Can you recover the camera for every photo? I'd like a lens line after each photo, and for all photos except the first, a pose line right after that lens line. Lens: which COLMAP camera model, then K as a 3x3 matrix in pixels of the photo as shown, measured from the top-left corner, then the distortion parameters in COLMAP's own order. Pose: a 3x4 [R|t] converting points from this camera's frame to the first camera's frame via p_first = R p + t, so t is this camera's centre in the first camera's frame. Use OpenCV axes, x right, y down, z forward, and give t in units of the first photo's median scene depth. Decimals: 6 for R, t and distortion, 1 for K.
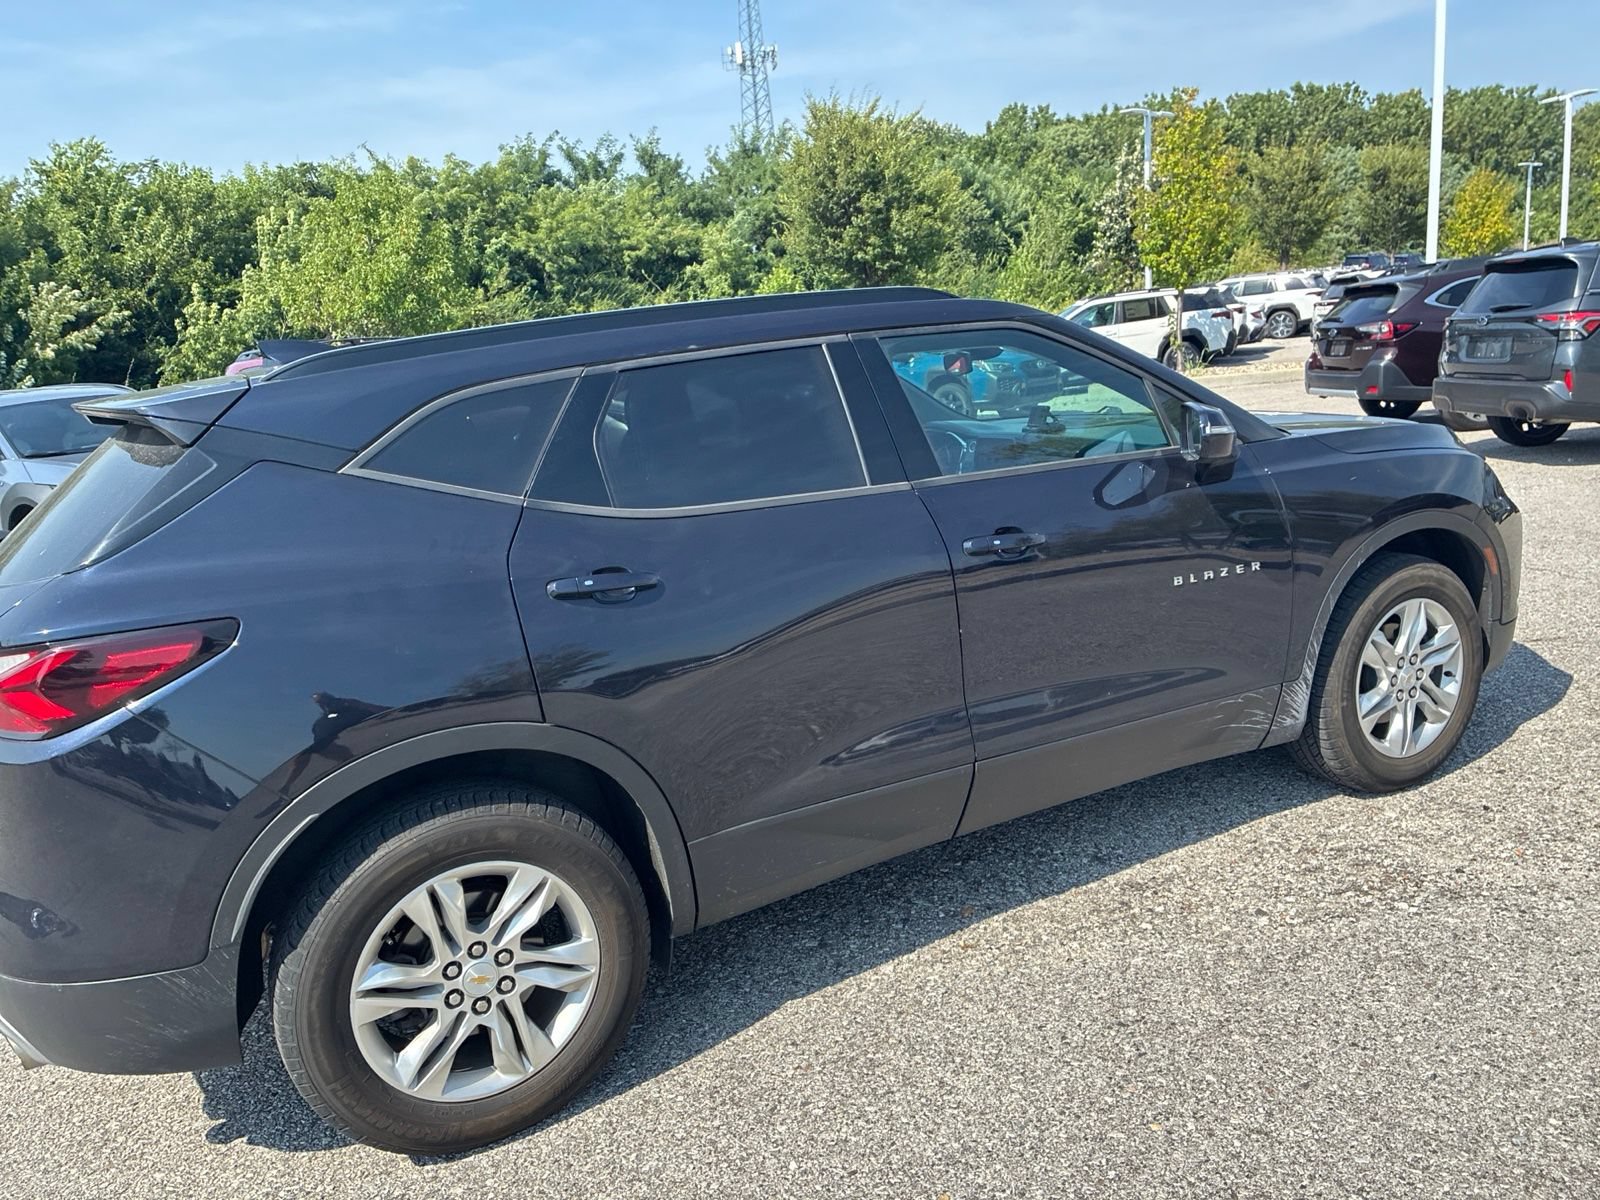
lens RADIAL K [[1222.9, 0, 814.7], [0, 1222.9, 565.8], [0, 0, 1]] dist [0.052814, -0.060907]
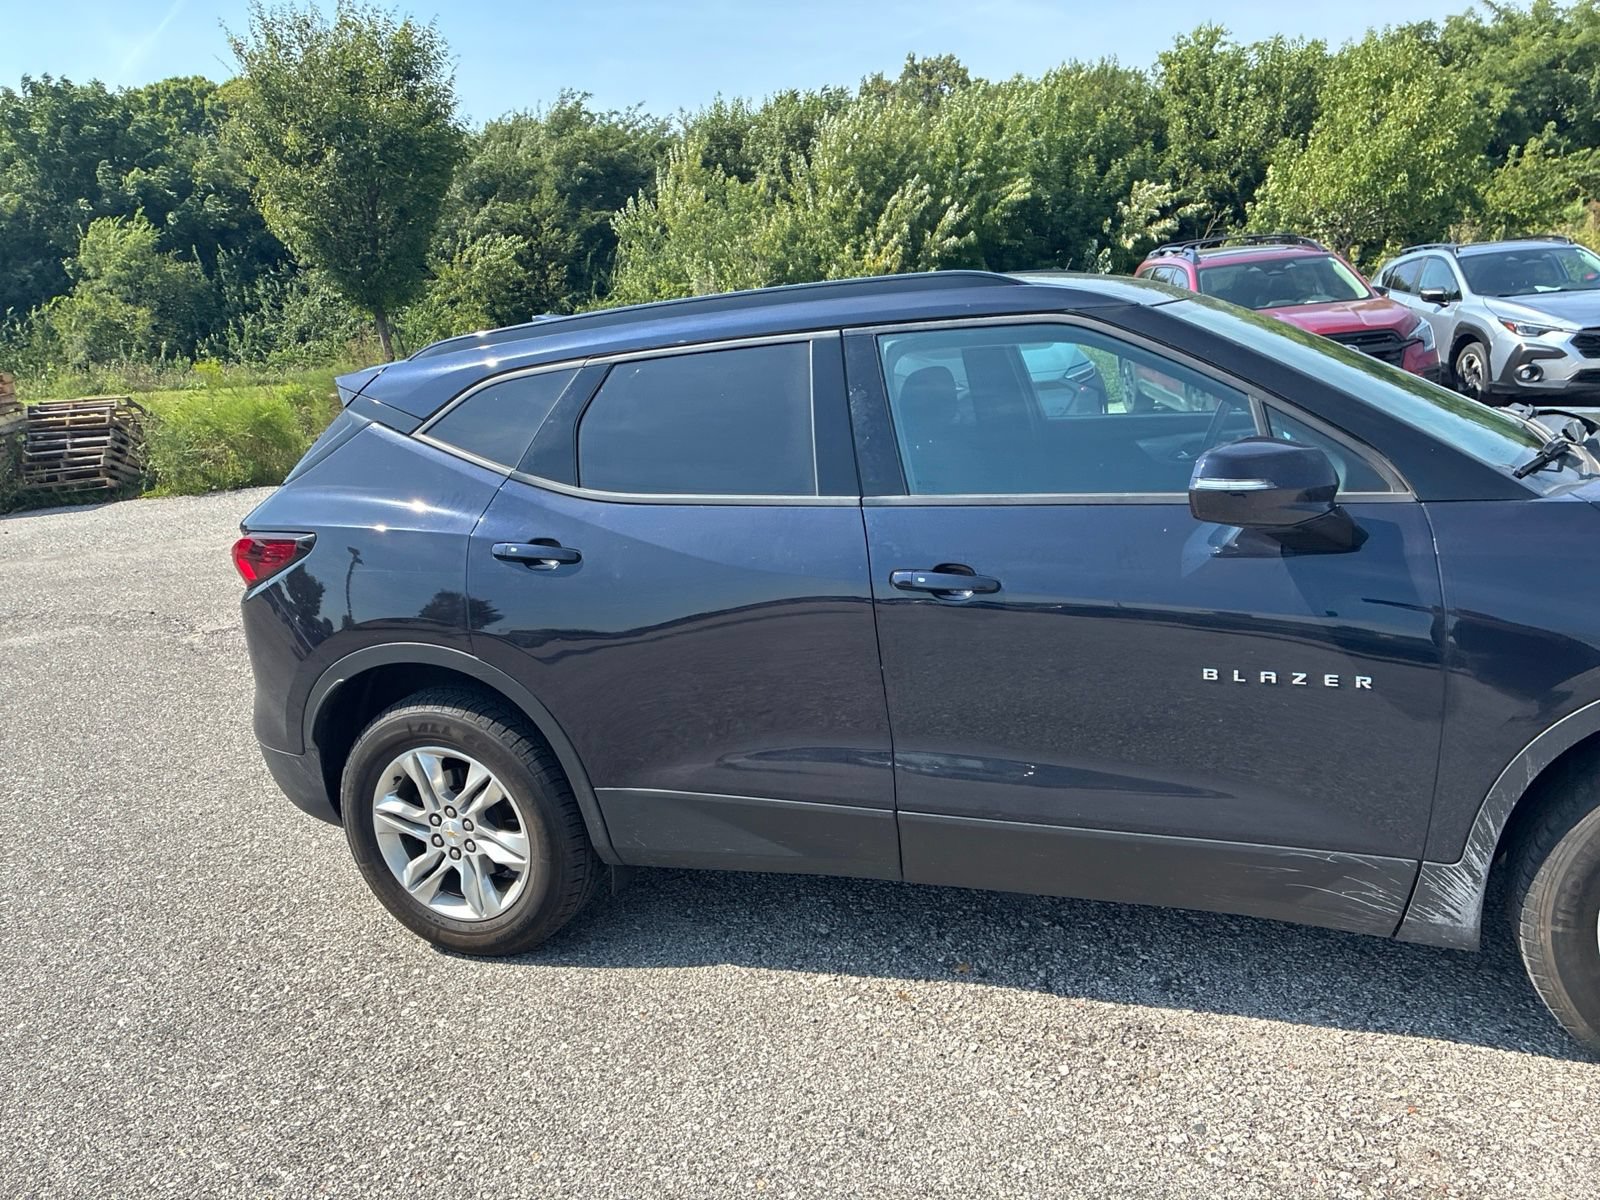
lens RADIAL K [[1222.9, 0, 826.3], [0, 1222.9, 607.1], [0, 0, 1]] dist [0.052814, -0.060907]
pose [[0.649199, 0.205891, -0.732222, 0.630375], [-0.106233, 0.977775, 0.180749, -0.126678], [0.753164, -0.039556, 0.656643, 0.314687]]
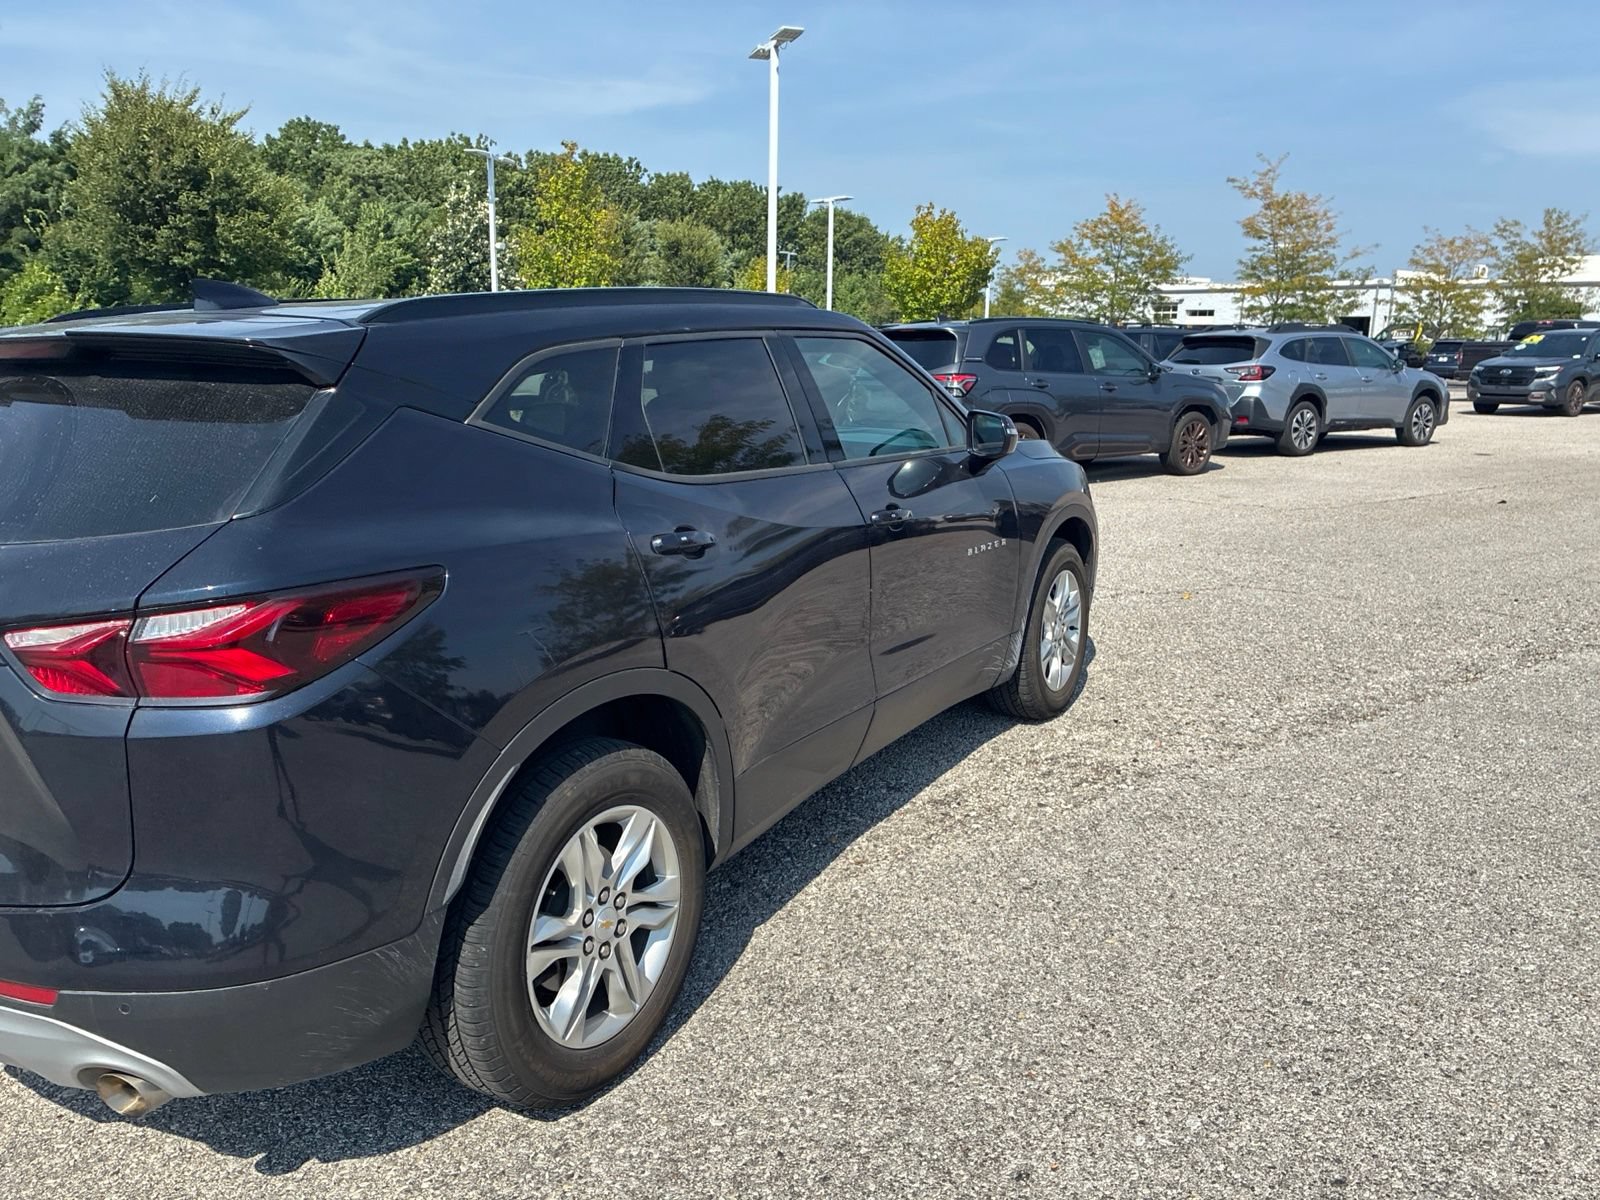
lens RADIAL K [[1222.9, 0, 827.2], [0, 1222.9, 583.7], [0, 0, 1]] dist [0.052814, -0.060907]
pose [[0.845045, -0.023927, 0.534160, -0.460031], [0.034418, 0.999361, -0.009685, 0.048209], [-0.533586, 0.026569, 0.845328, 0.020330]]
